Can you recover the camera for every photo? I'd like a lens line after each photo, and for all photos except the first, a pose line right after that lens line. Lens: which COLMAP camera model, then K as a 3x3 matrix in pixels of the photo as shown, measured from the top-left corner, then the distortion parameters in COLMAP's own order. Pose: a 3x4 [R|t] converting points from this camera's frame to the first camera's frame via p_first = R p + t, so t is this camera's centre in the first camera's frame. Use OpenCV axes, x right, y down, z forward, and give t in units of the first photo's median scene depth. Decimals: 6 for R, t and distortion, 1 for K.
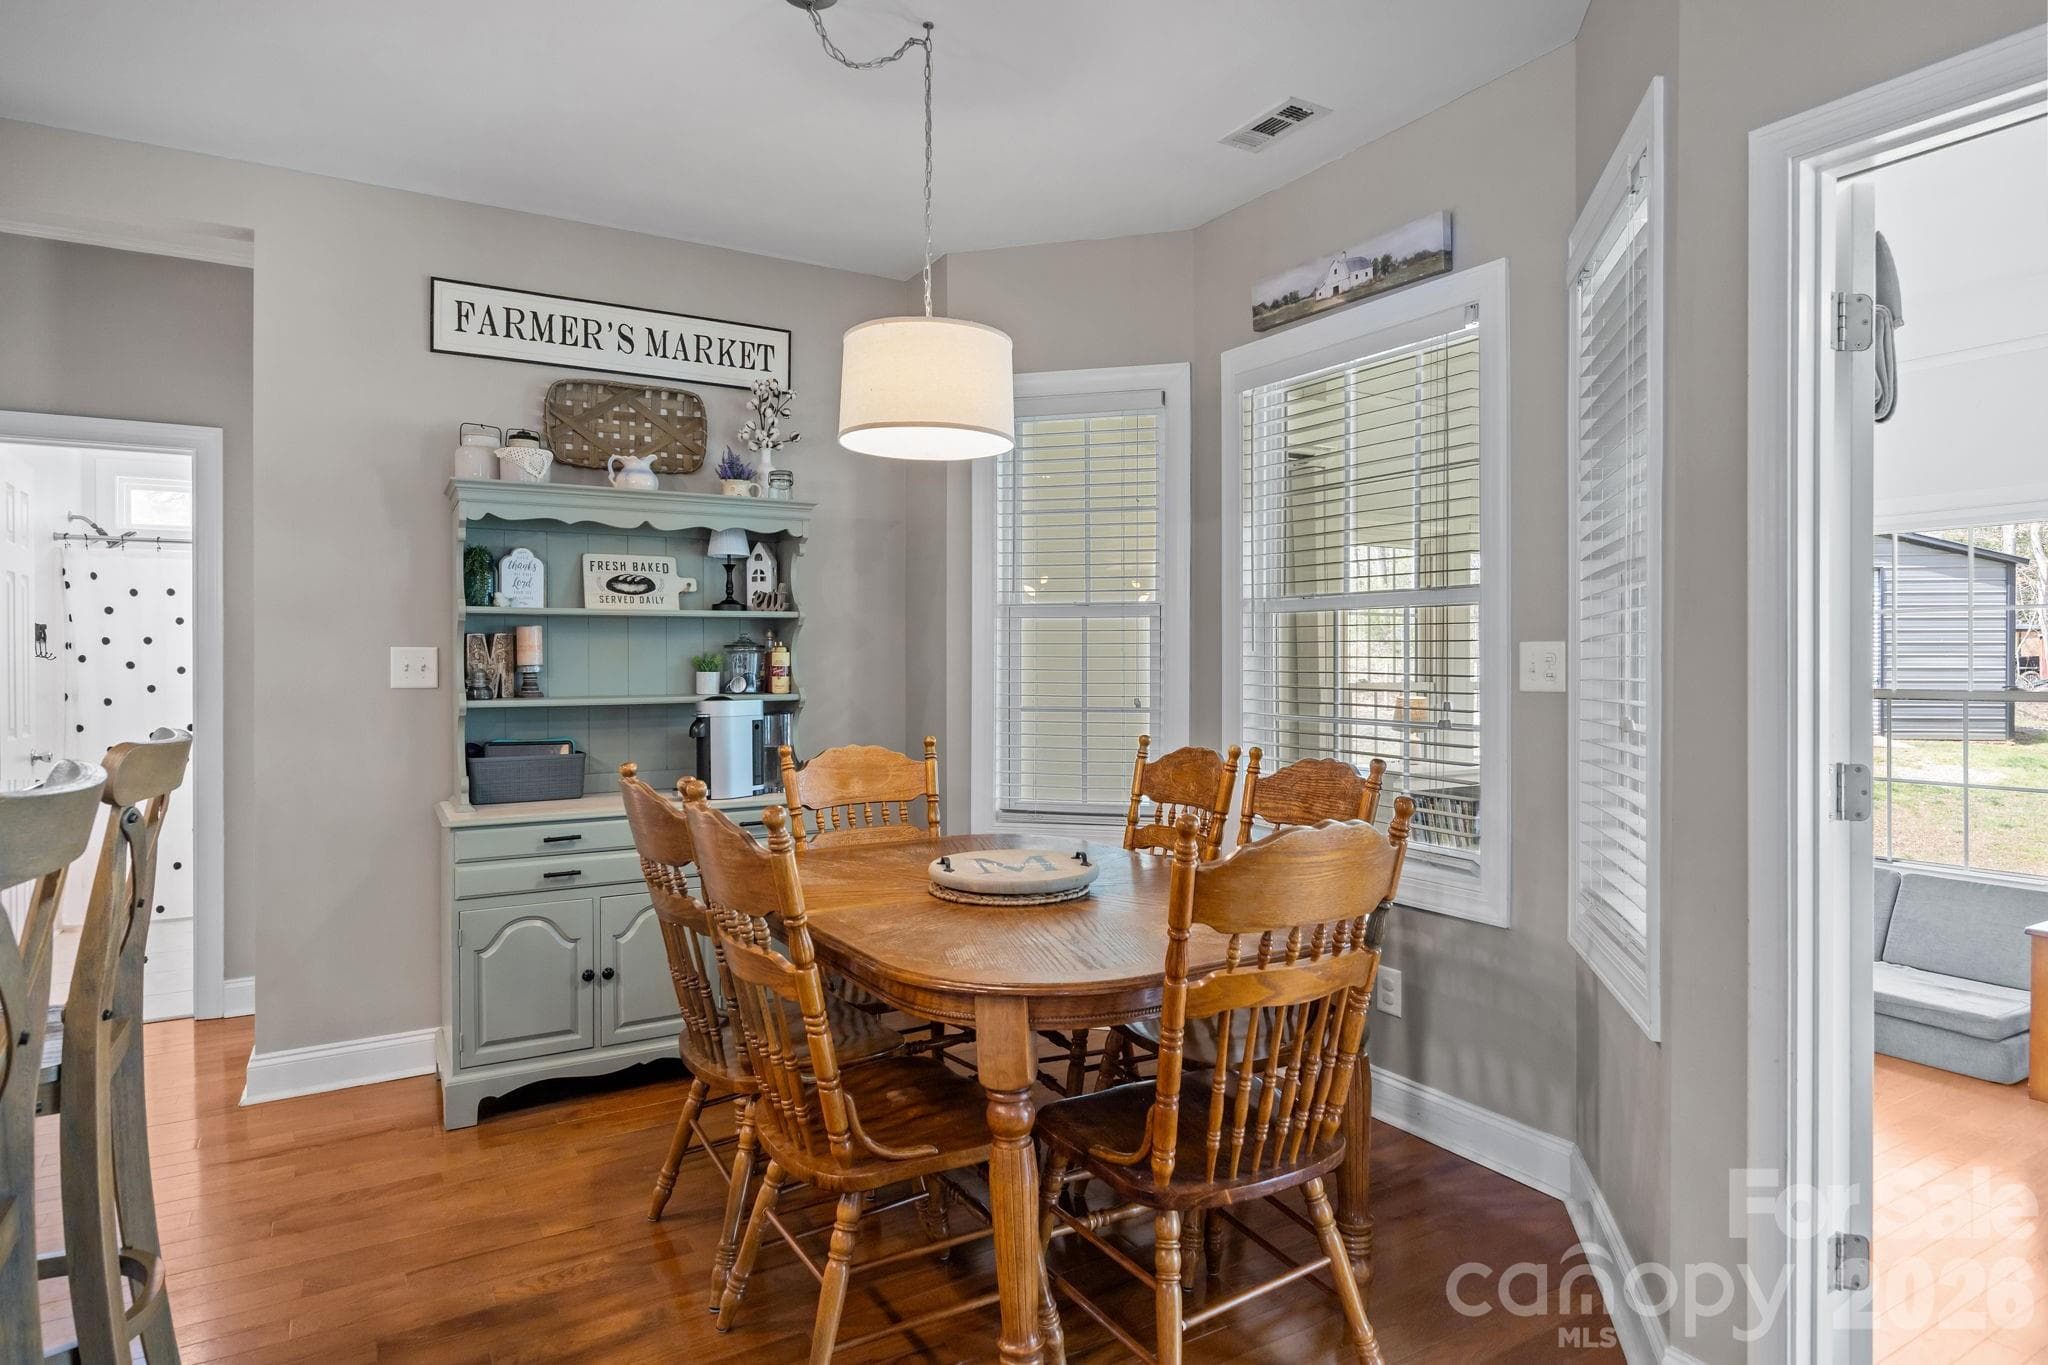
lens RADIAL K [[1157.1, 0, 1020.3], [0, 1157.1, 660.7], [0, 0, 1]] dist [-0.002194, -0.000338]
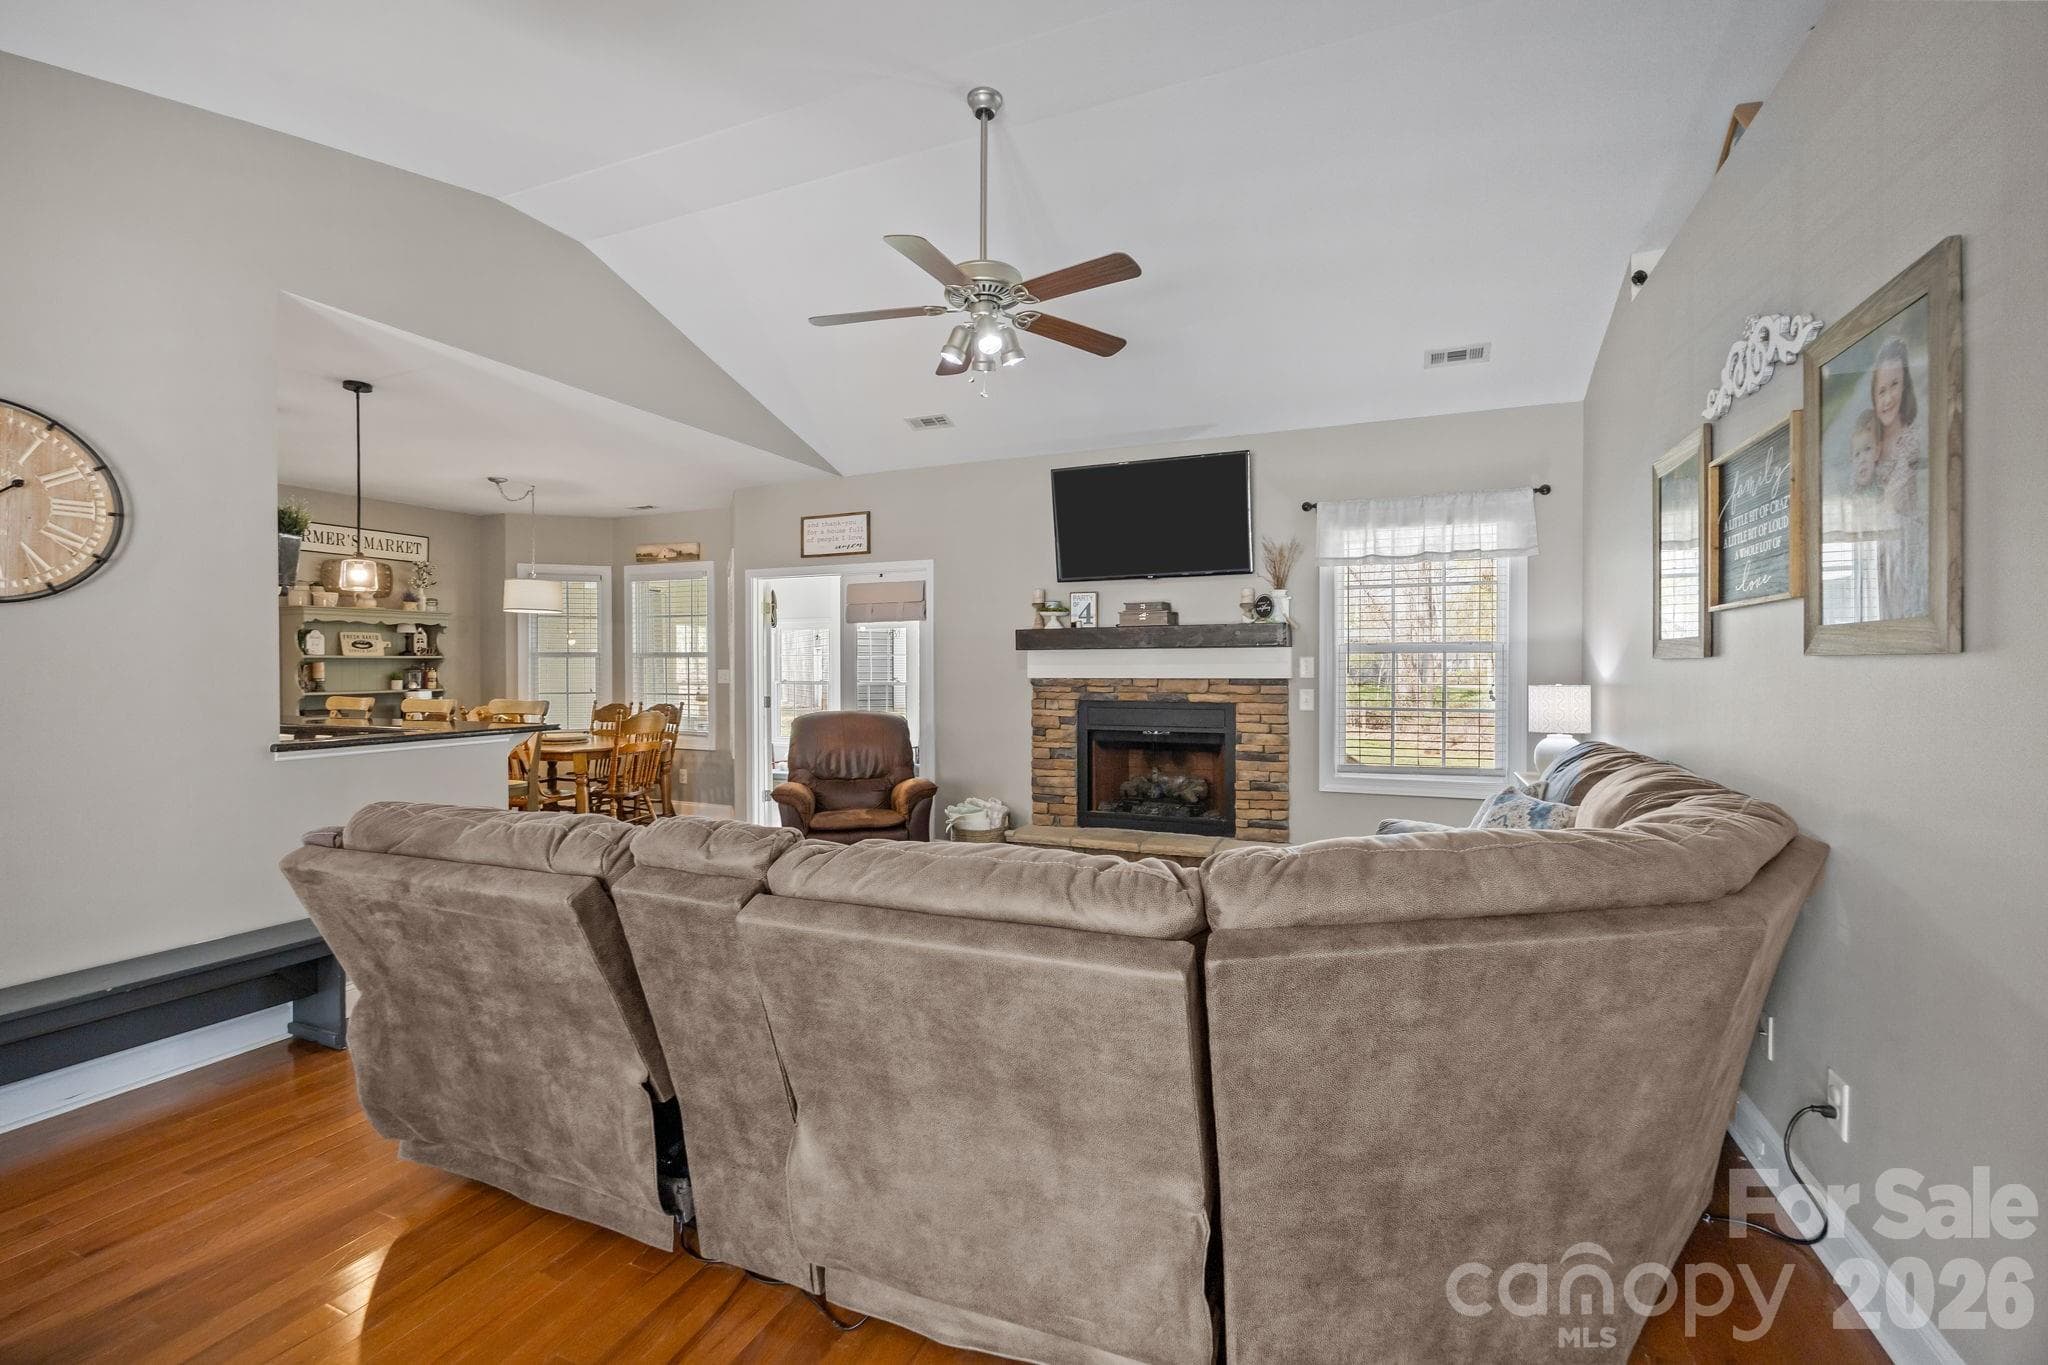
lens RADIAL K [[892.2, 0, 1025.7], [0, 892.2, 663.1], [0, 0, 1]] dist [0.000151, 0.000046]
pose [[0.808903, -0.001414, 0.587940, -0.312969], [0.004890, 0.999979, -0.004322, -0.012492], [-0.587921, 0.006371, 0.808893, -1.336601]]
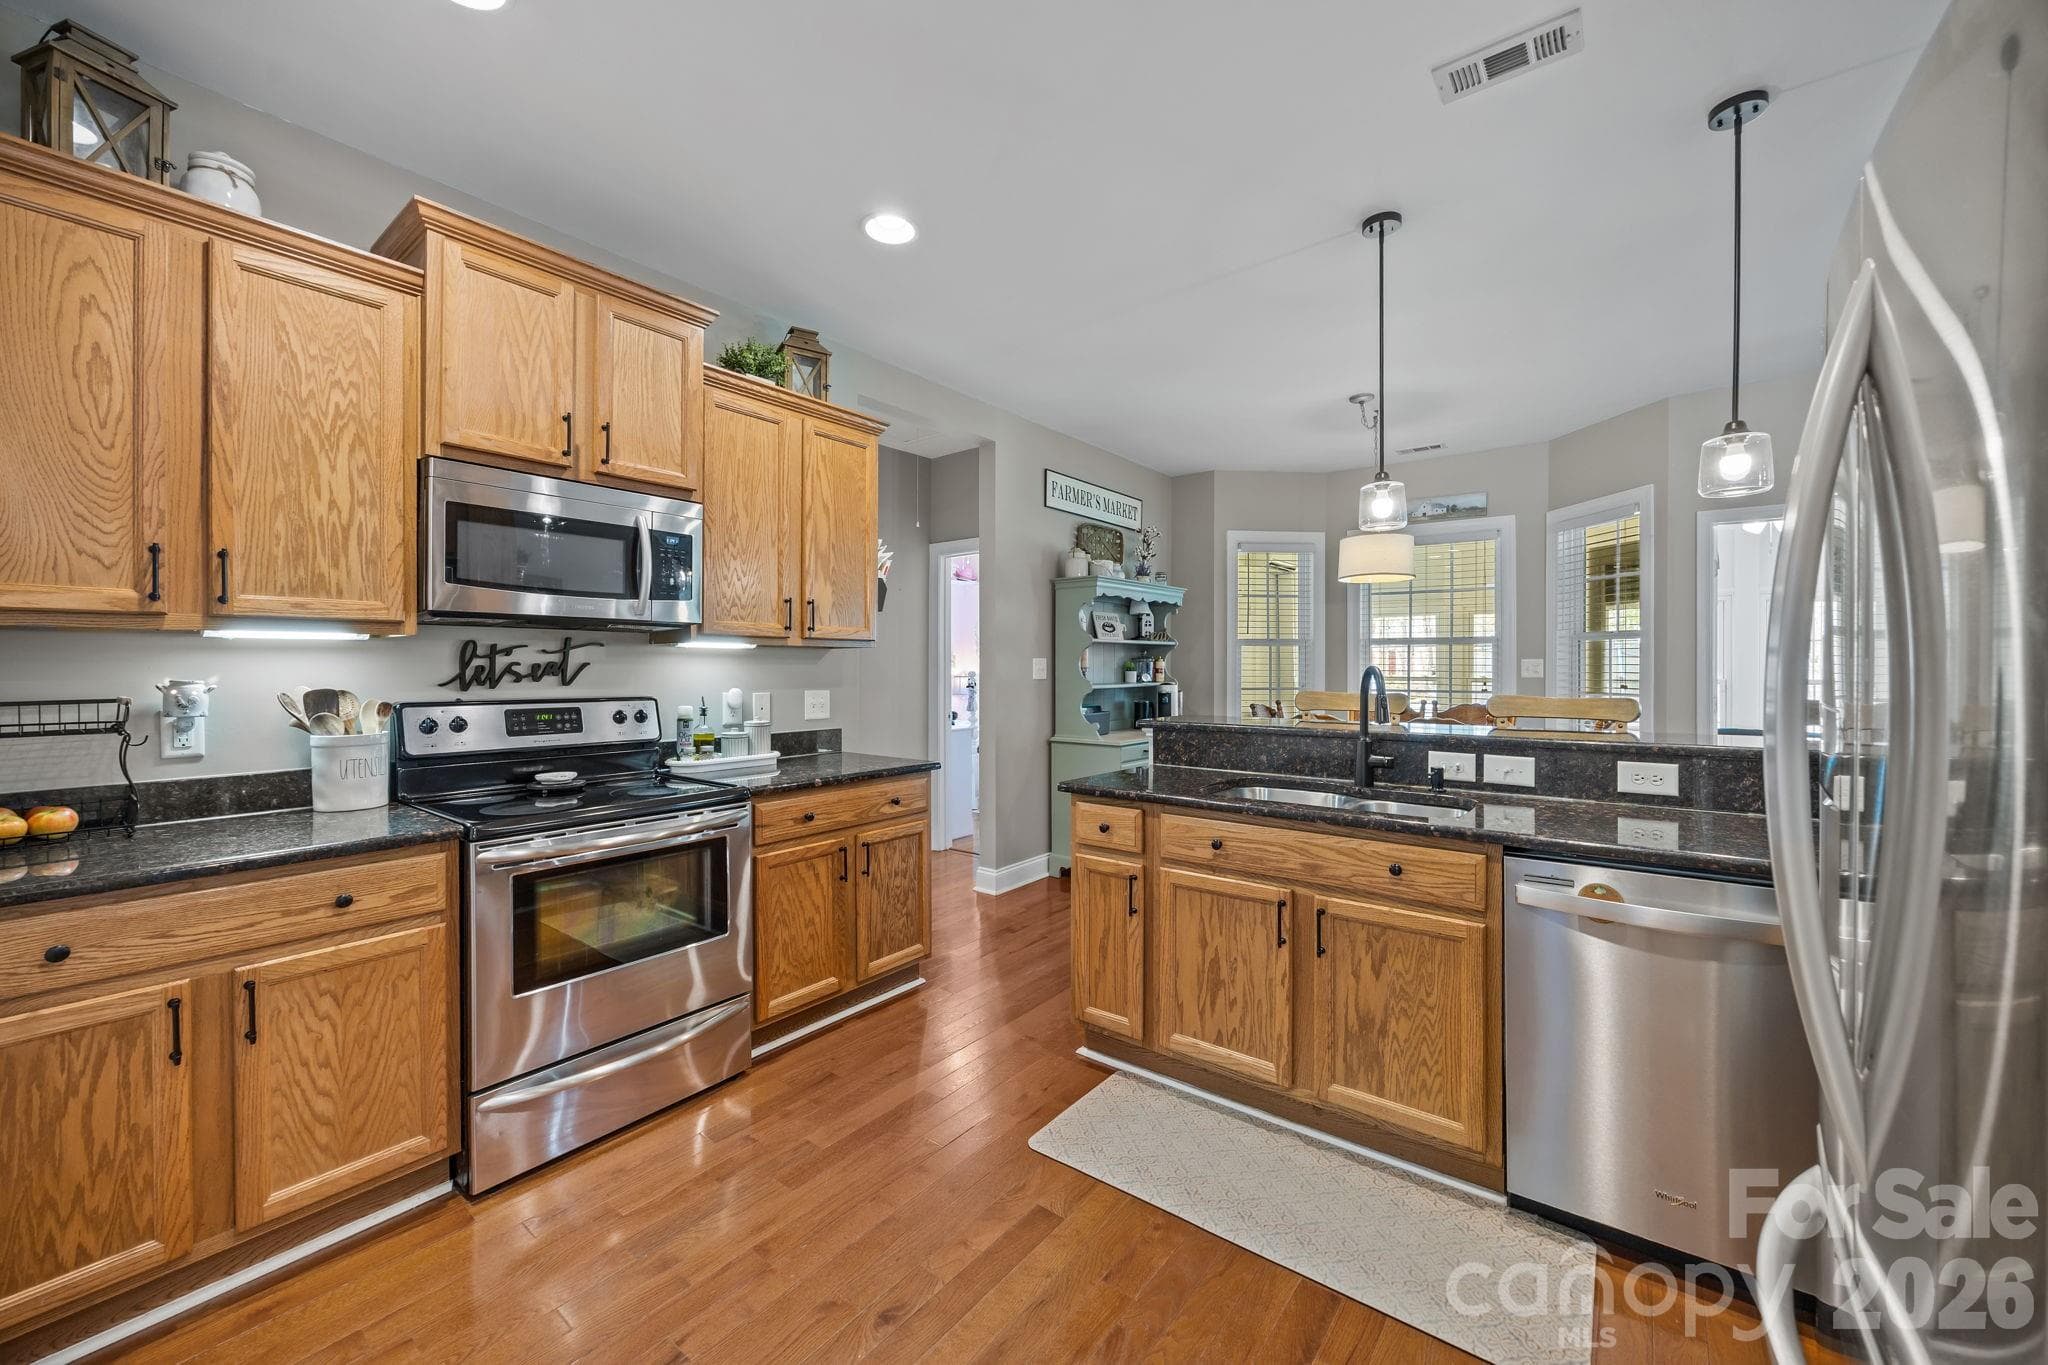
lens RADIAL K [[777.5, 0, 1021.9], [0, 777.5, 677.4], [0, 0, 1]] dist [-0.001354, -0.000067]
pose [[0.933269, -0.004660, 0.359147, -0.963987], [-0.001441, 0.999859, 0.016718, -0.001634], [-0.359175, -0.016120, 0.933131, -0.202305]]
